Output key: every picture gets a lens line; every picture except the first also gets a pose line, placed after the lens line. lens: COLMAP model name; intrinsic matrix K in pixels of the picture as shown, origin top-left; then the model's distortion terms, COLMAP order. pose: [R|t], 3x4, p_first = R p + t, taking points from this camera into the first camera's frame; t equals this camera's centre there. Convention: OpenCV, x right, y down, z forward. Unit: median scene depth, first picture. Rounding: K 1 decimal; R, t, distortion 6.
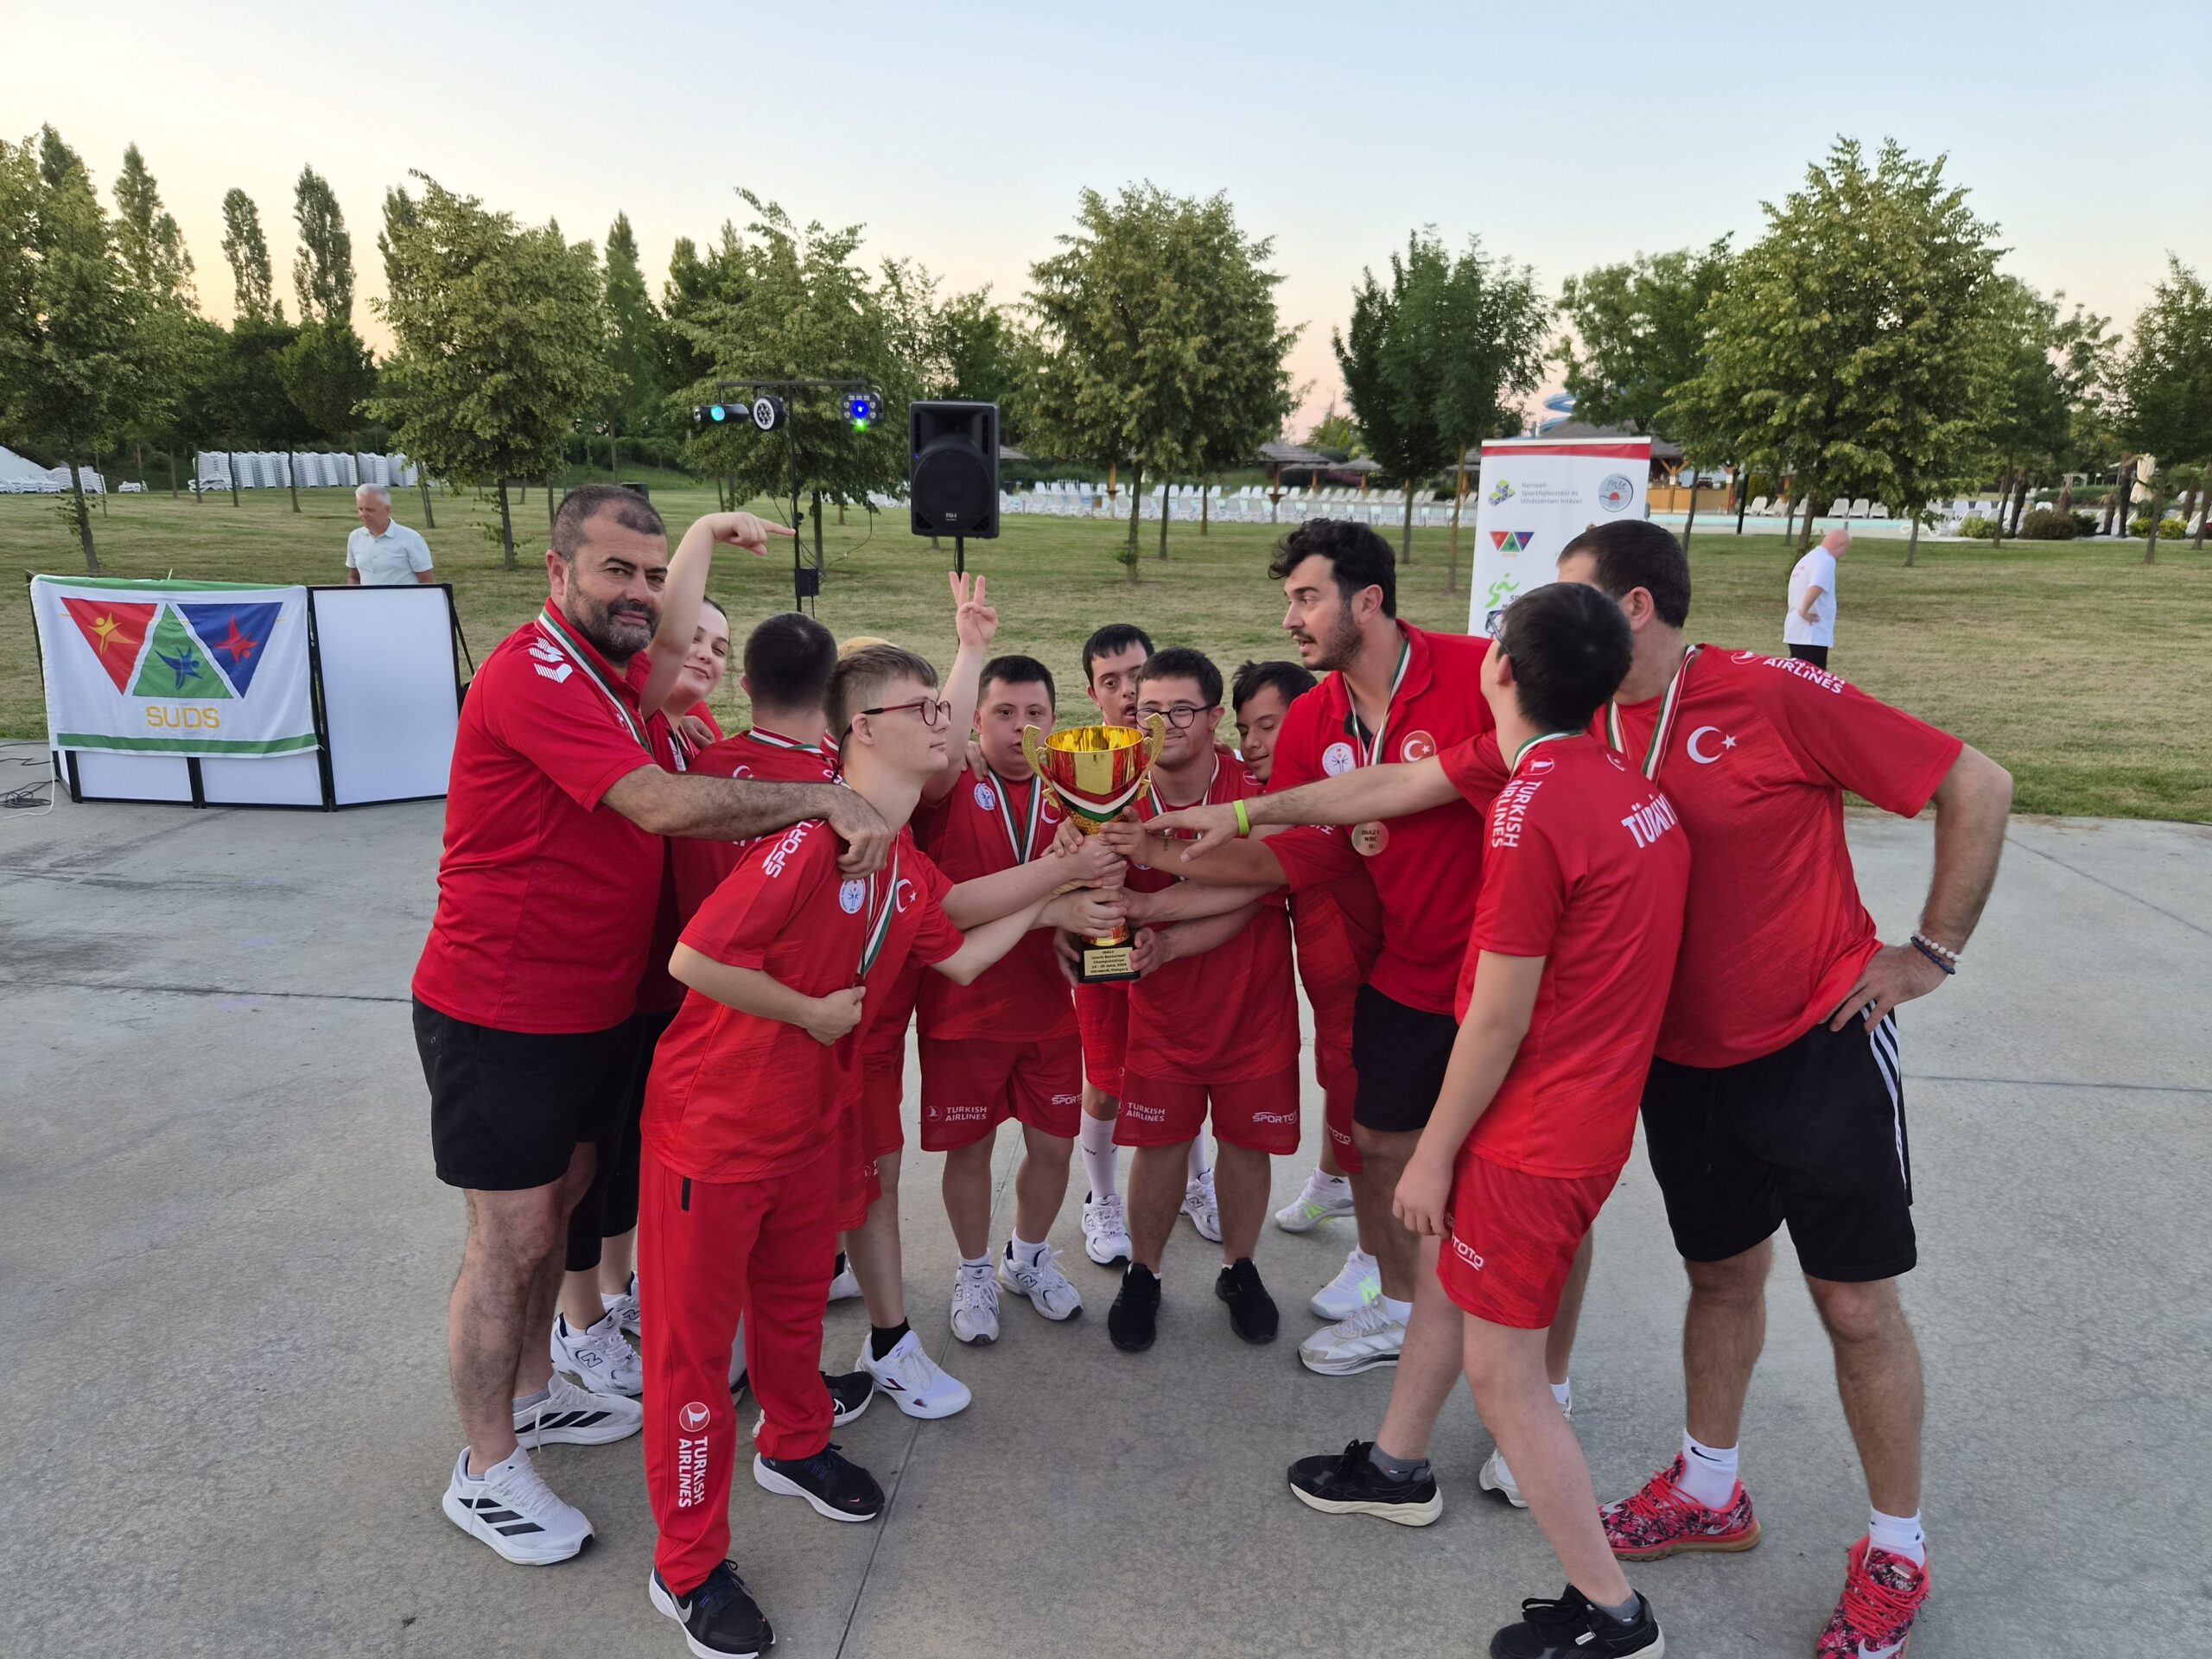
lens RADIAL K [[1486.1, 0, 1100.7], [0, 1486.1, 845.9], [0, 0, 1]] dist [0.068198, -0.053530]
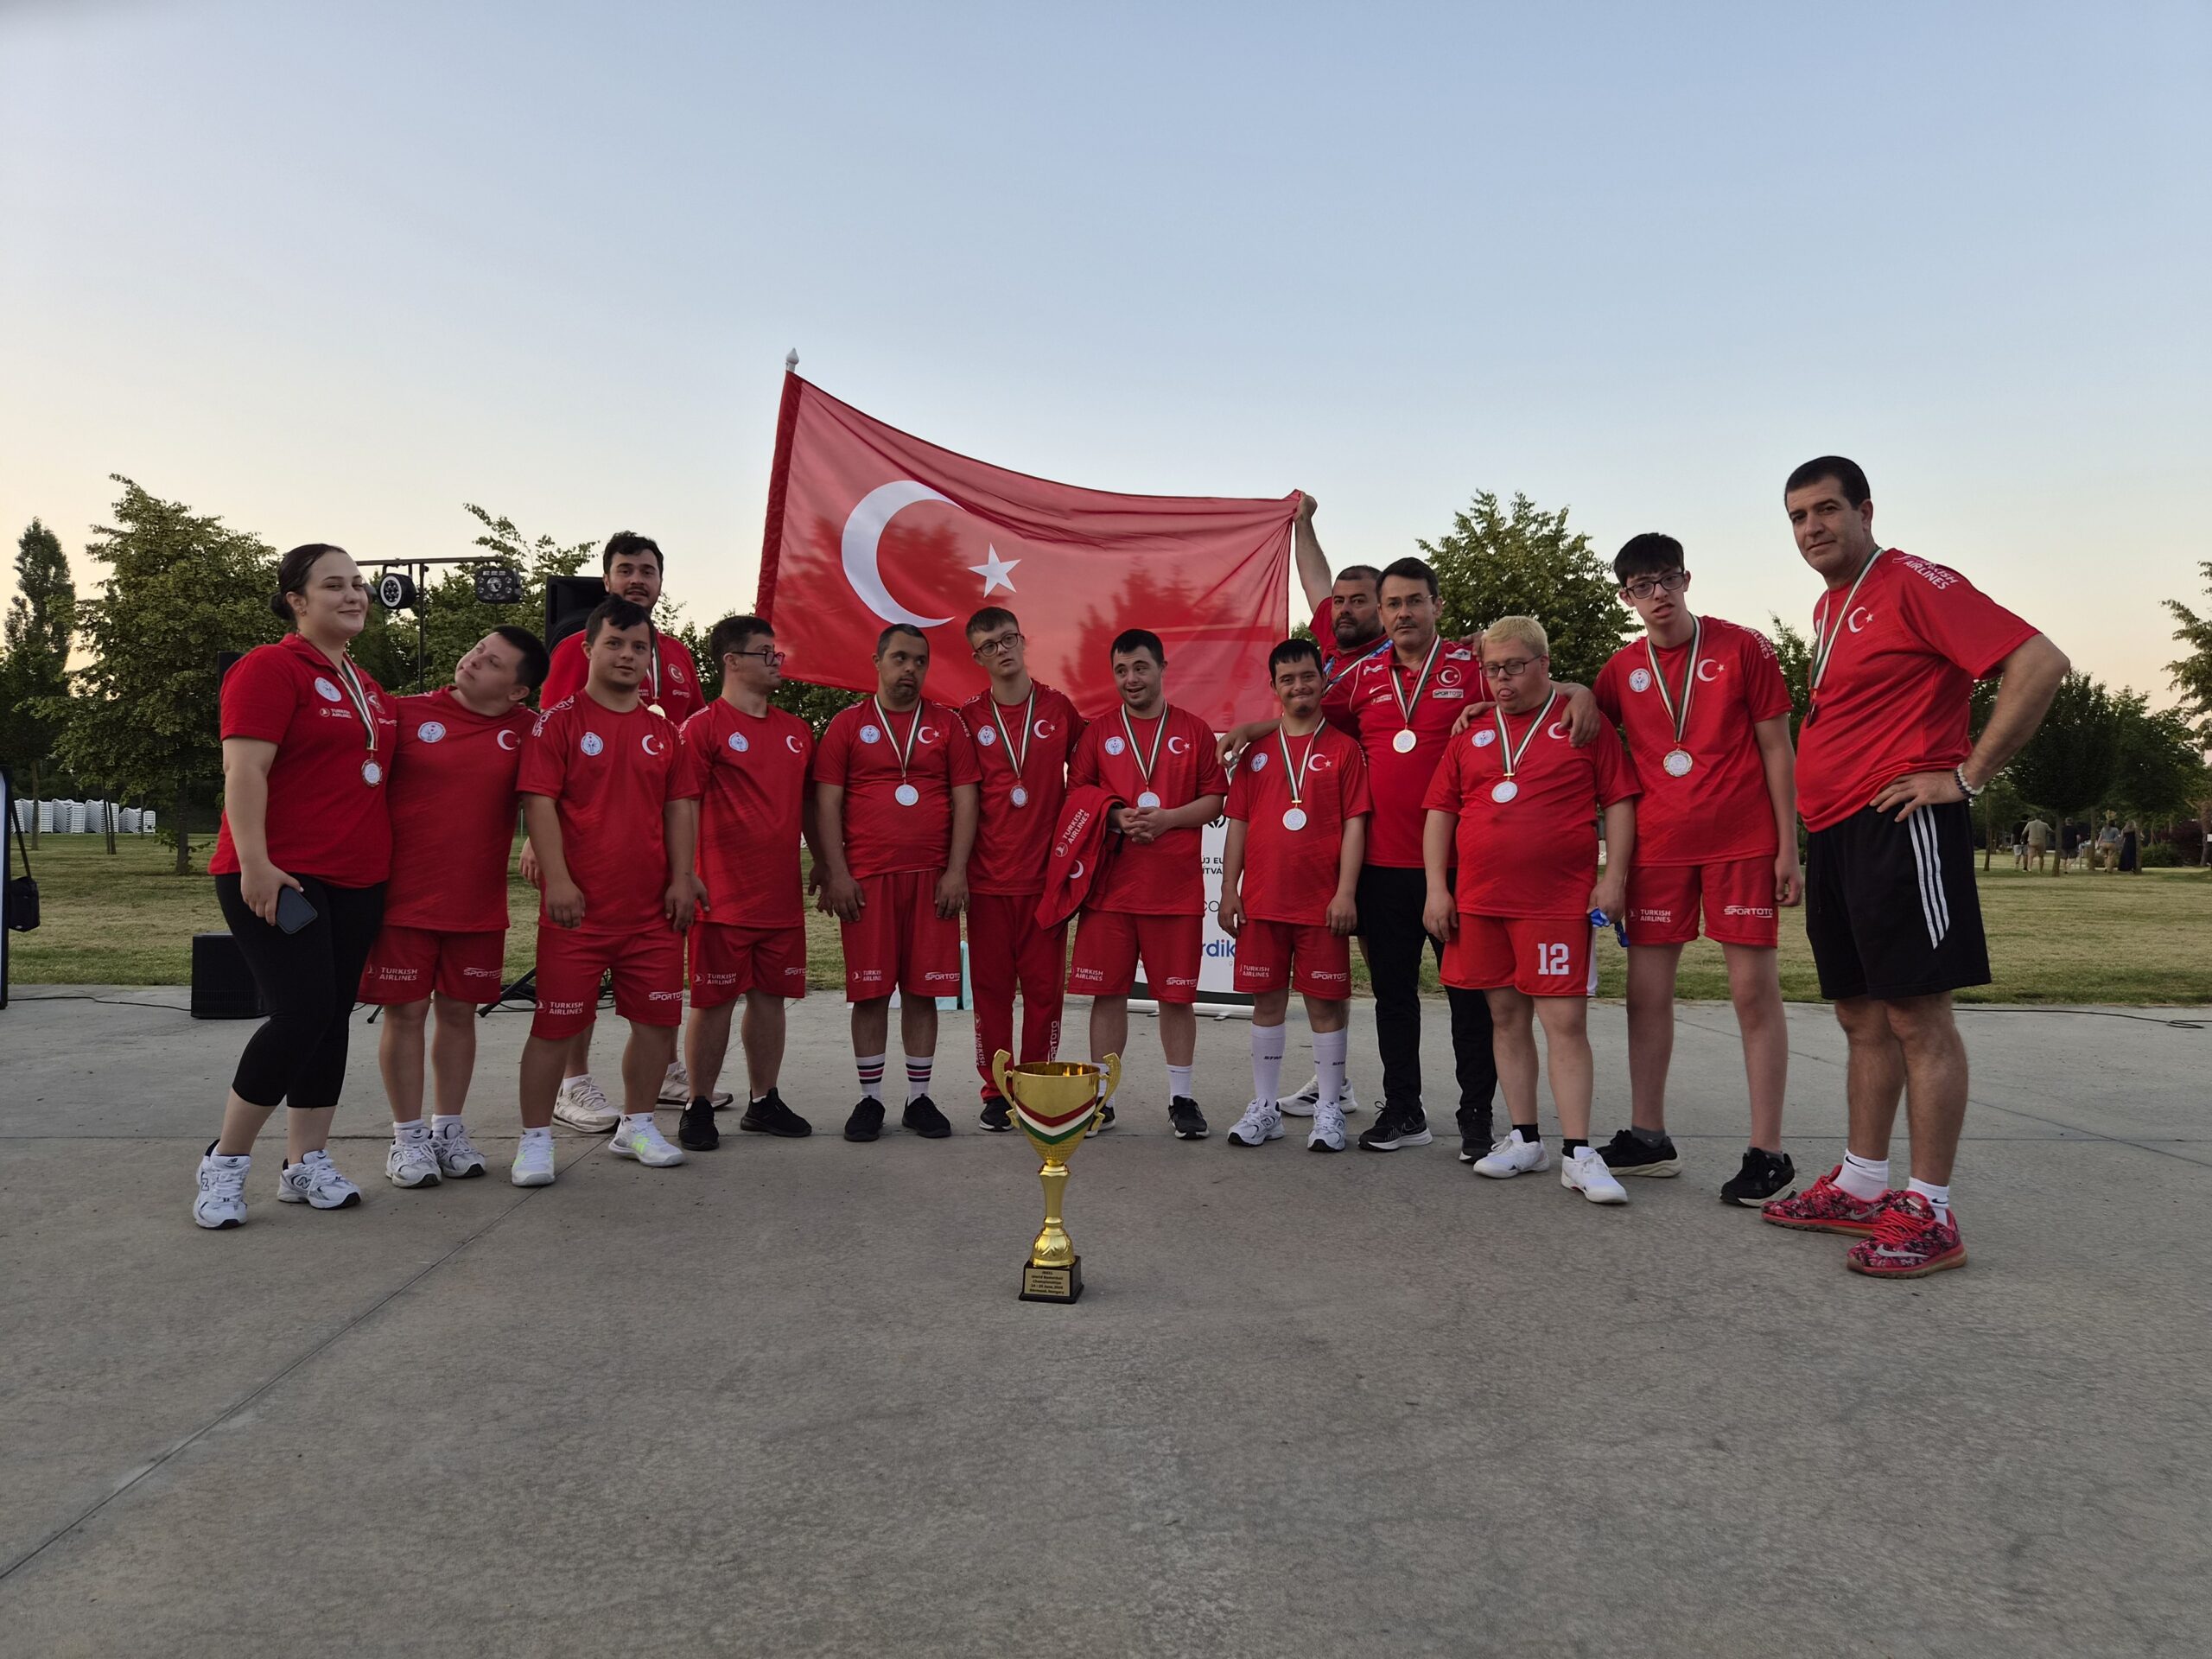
lens RADIAL K [[1486.1, 0, 1108.8], [0, 1486.1, 834.4], [0, 0, 1]] dist [0.068198, -0.053530]
pose [[0.987606, -0.001568, 0.156946, 0.031238], [0.039415, 0.970384, -0.238330, 0.044863], [-0.151924, 0.241562, 0.958419, 0.015715]]
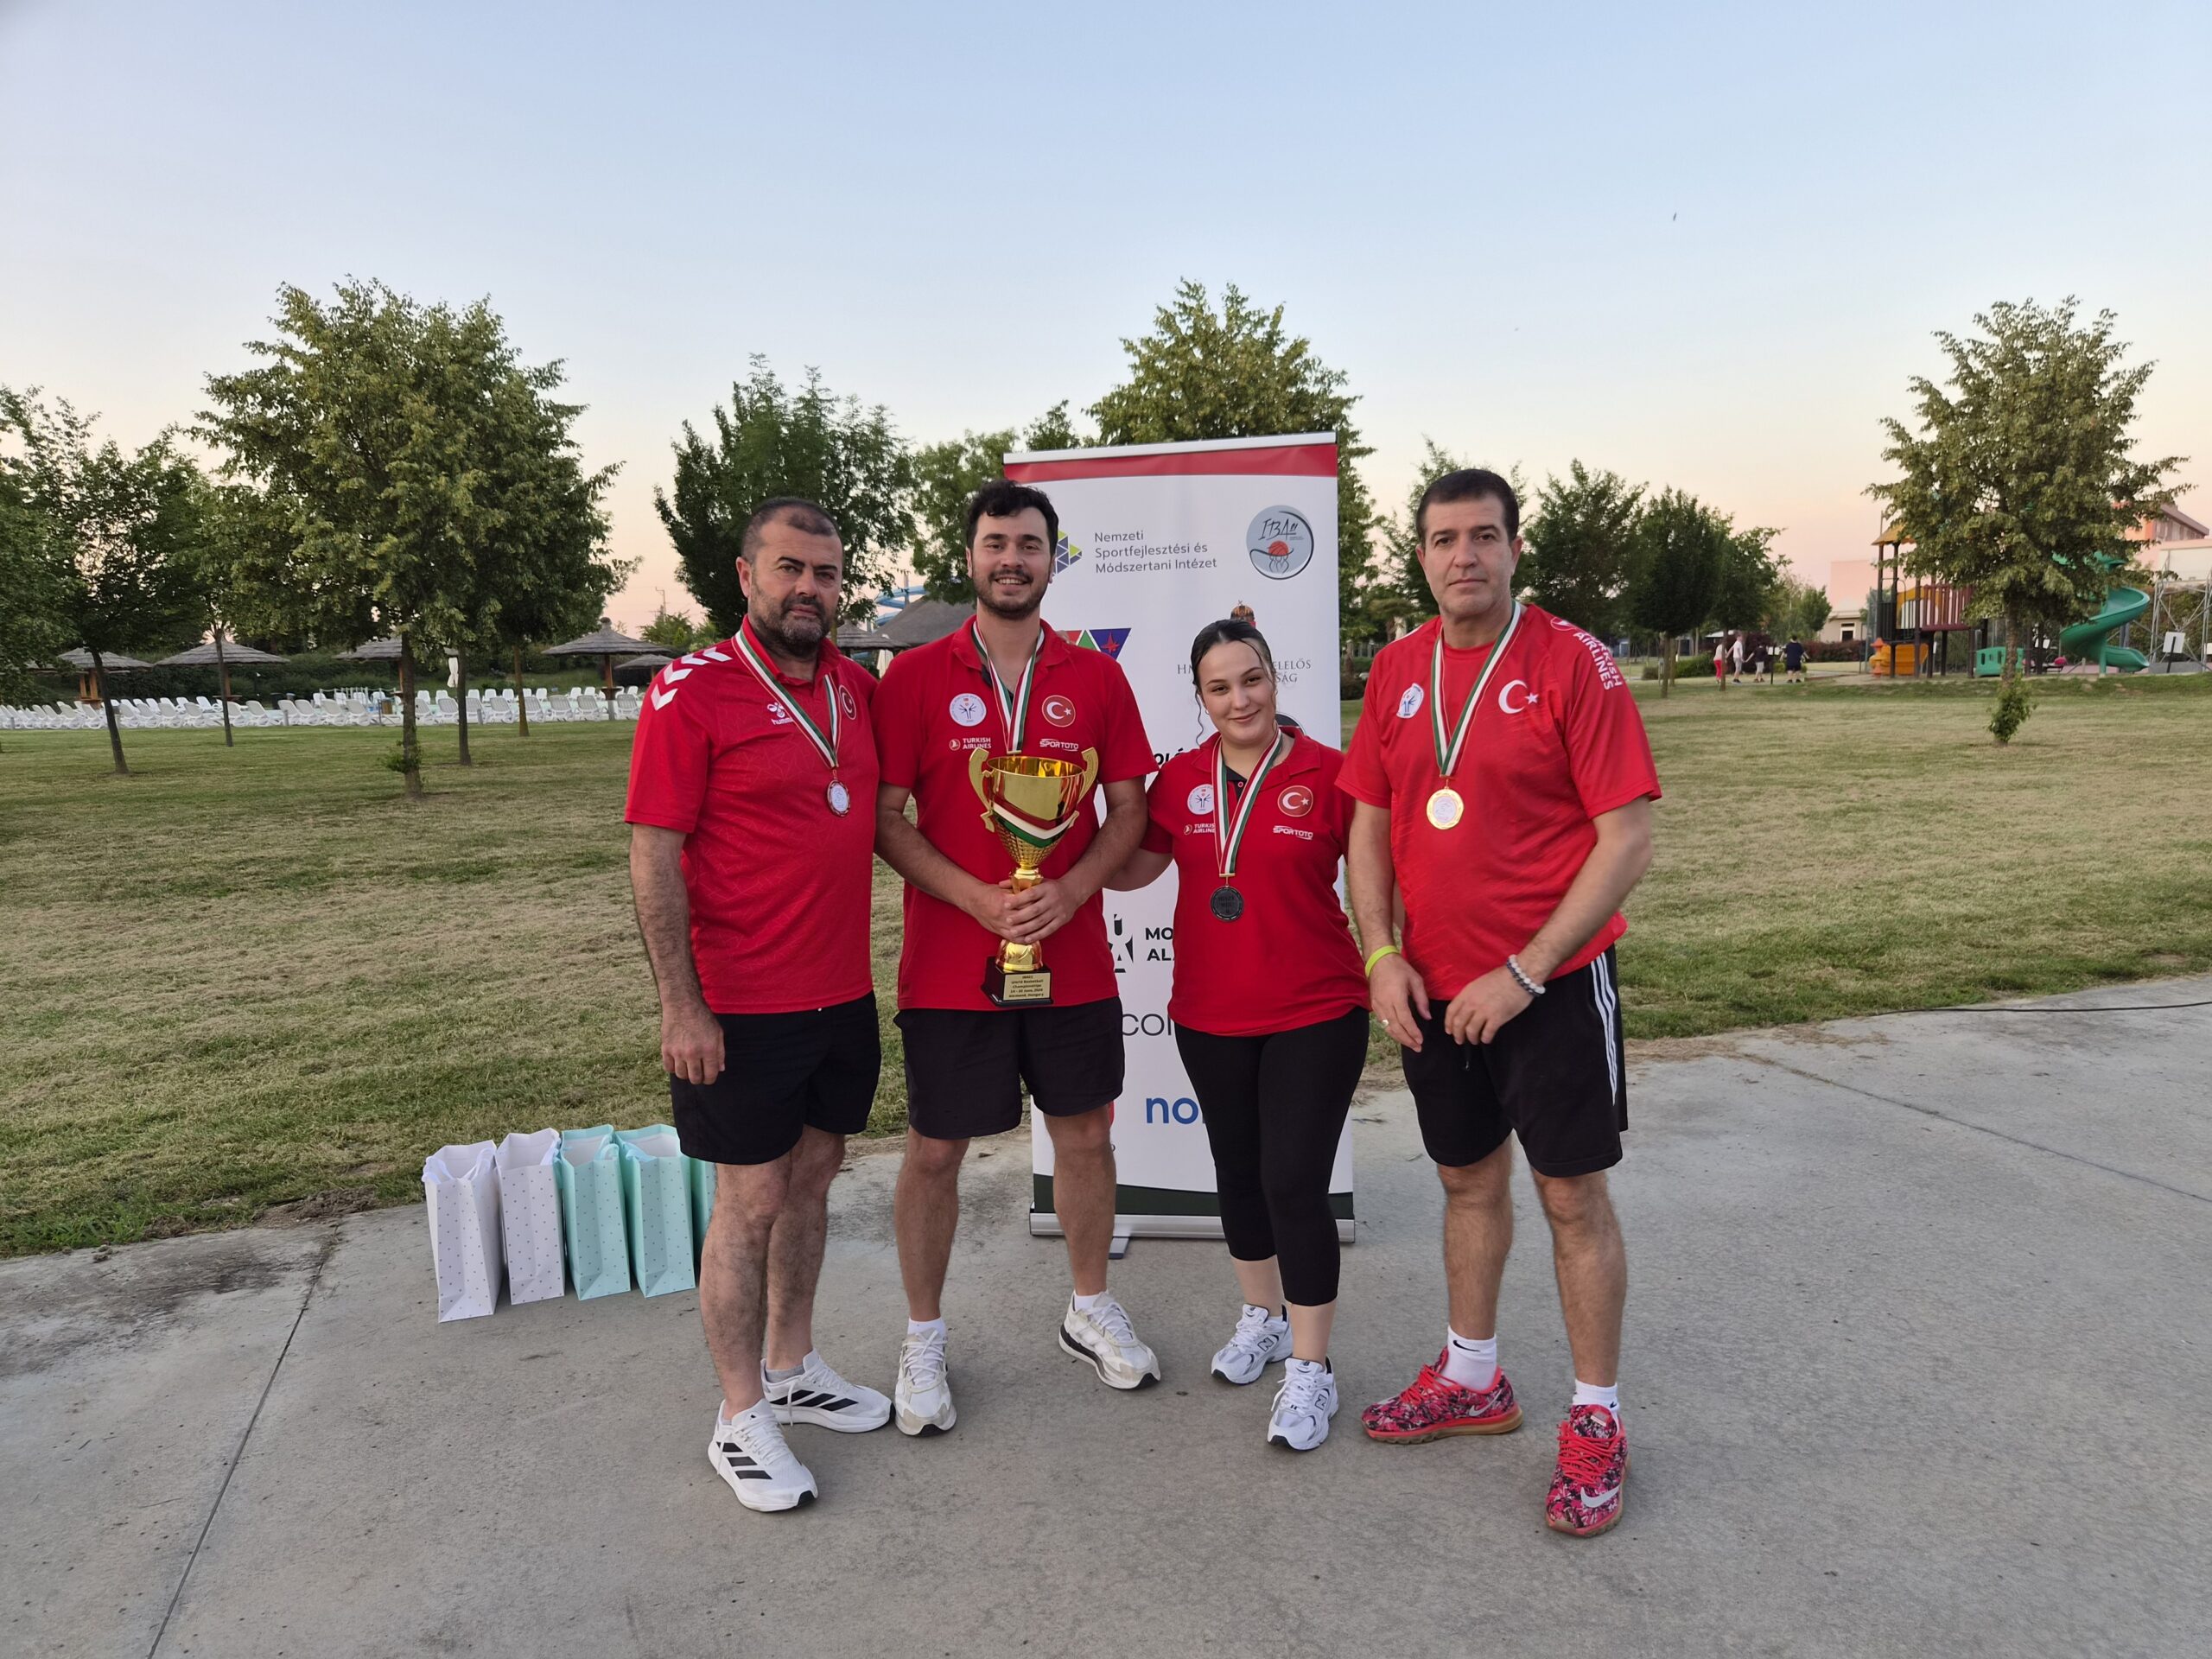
lens RADIAL K [[1486.1, 0, 1117.3], [0, 1486.1, 846.4], [0, 0, 1]] dist [0.068198, -0.053530]
pose [[0.904768, -0.091529, 0.415954, 0.028472], [0.143834, 0.984921, -0.096135, -0.035664], [-0.400883, 0.146808, 0.904290, 0.221187]]
